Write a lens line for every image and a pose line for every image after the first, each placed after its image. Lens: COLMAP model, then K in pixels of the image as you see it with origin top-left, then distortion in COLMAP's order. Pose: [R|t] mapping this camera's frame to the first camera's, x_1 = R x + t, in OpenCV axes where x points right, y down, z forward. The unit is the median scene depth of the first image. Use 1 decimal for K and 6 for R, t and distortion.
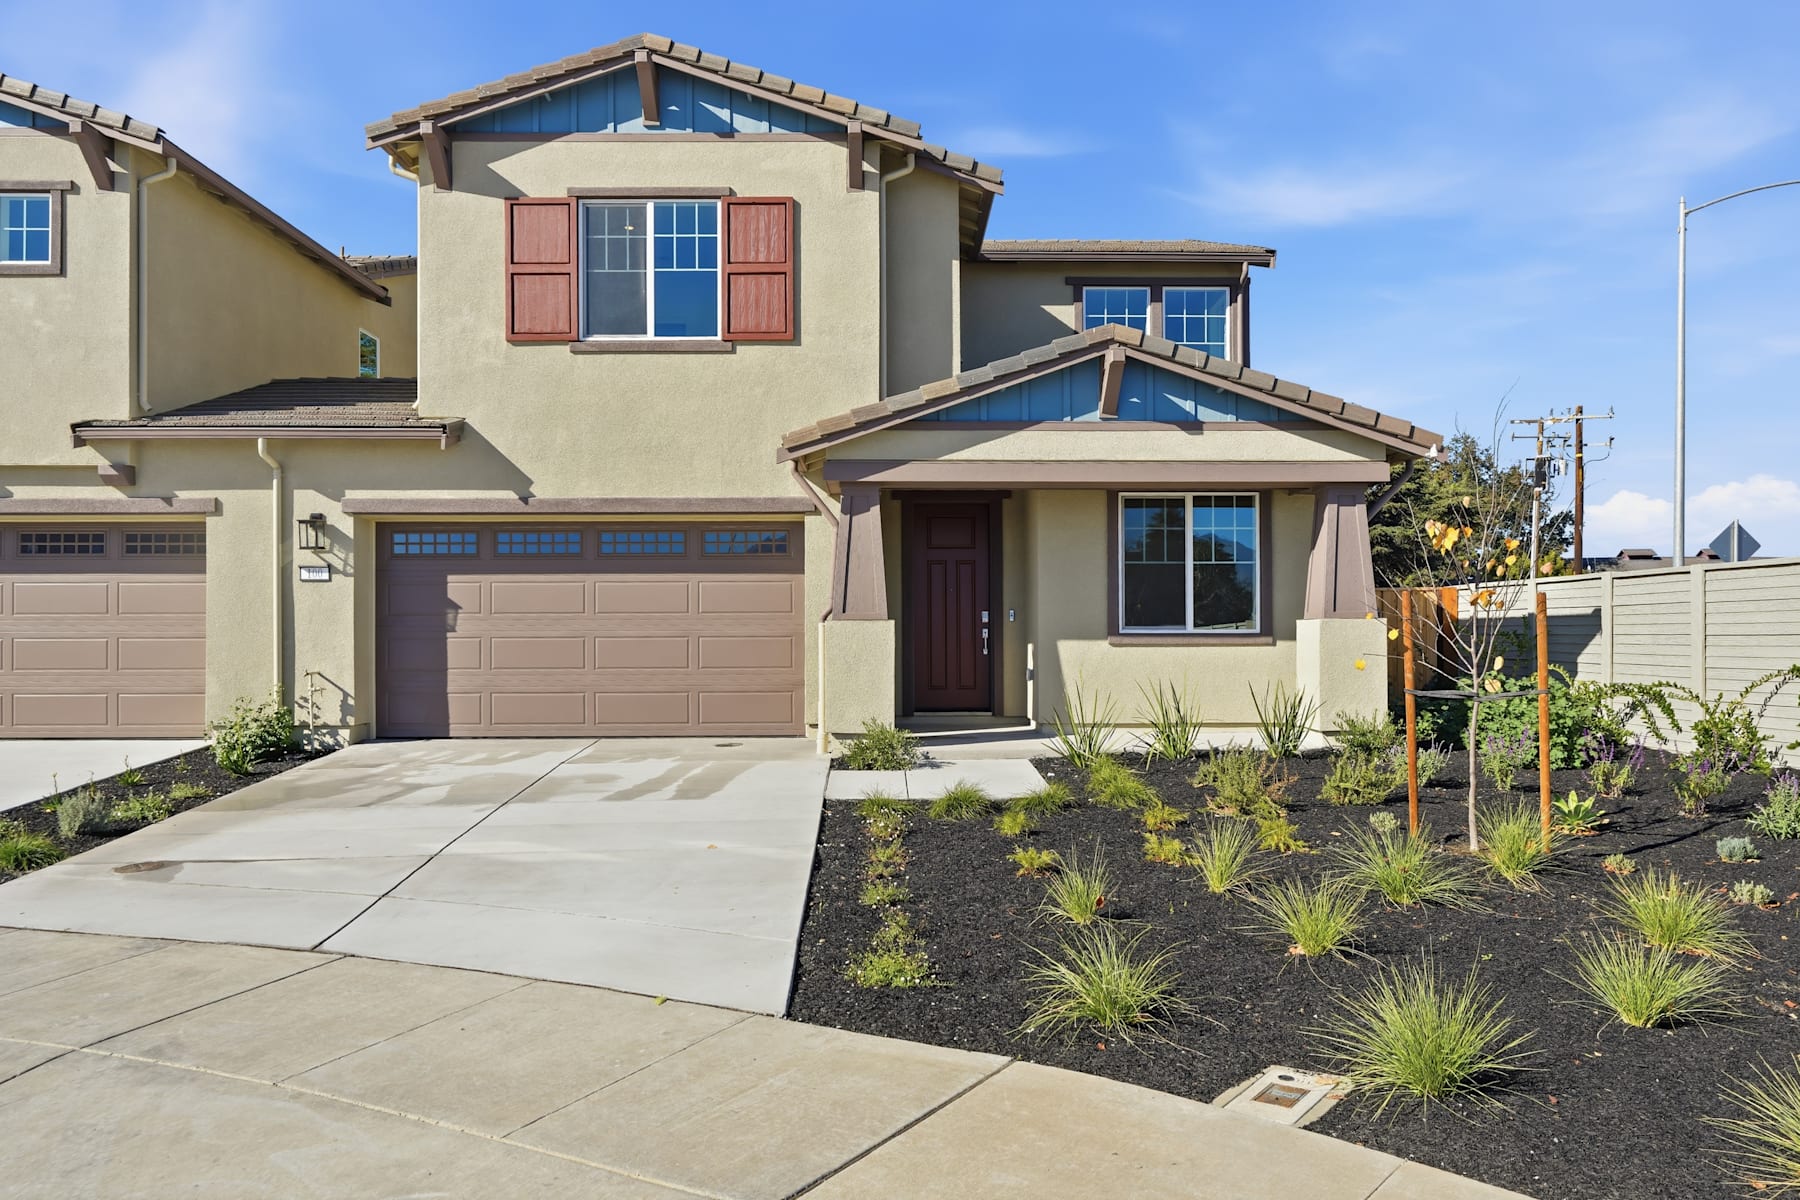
lens RADIAL K [[1234.5, 0, 895.5], [0, 1234.5, 627.8], [0, 0, 1]] dist [-0.001380, 0.001168]
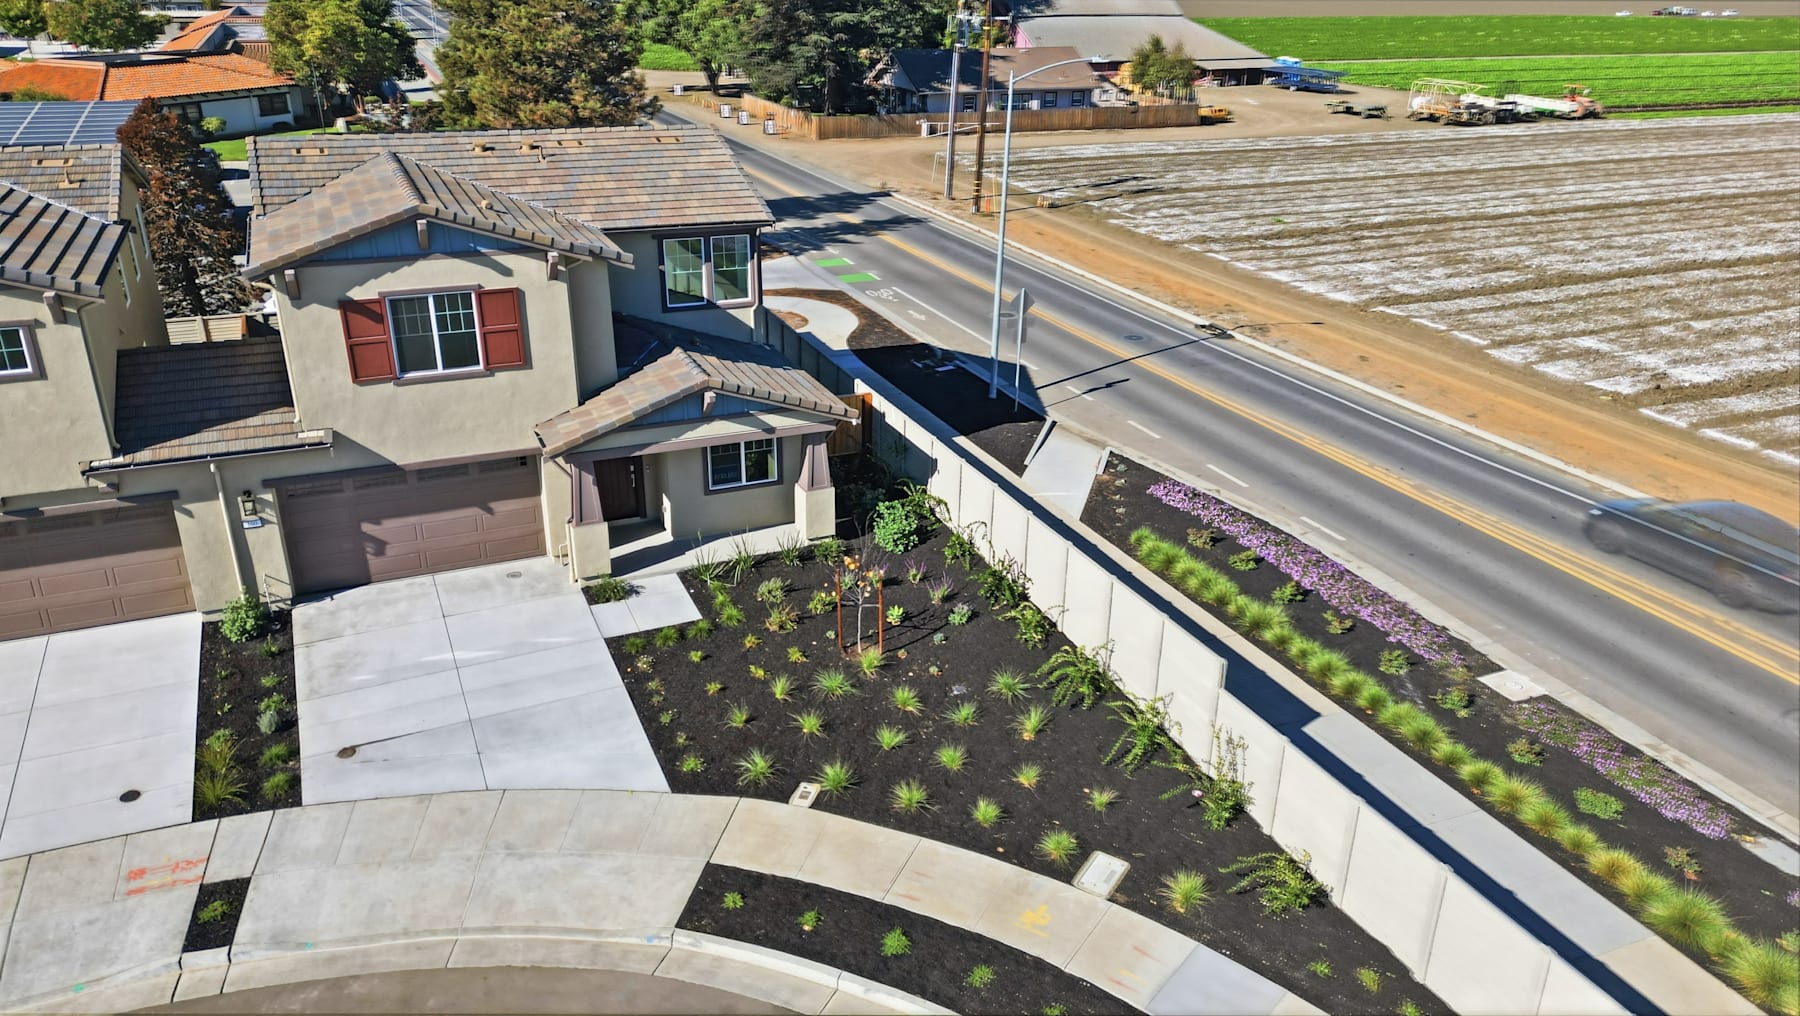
lens RADIAL K [[1284.5, 0, 908.0], [0, 1284.5, 501.5], [0, 0, 1]] dist [0.005371, -0.005903]
pose [[0.914294, -0.146525, 0.377620, -0.307559], [-0.020254, 0.914573, 0.403914, -0.813725], [-0.404545, -0.376944, 0.833221, -0.850892]]
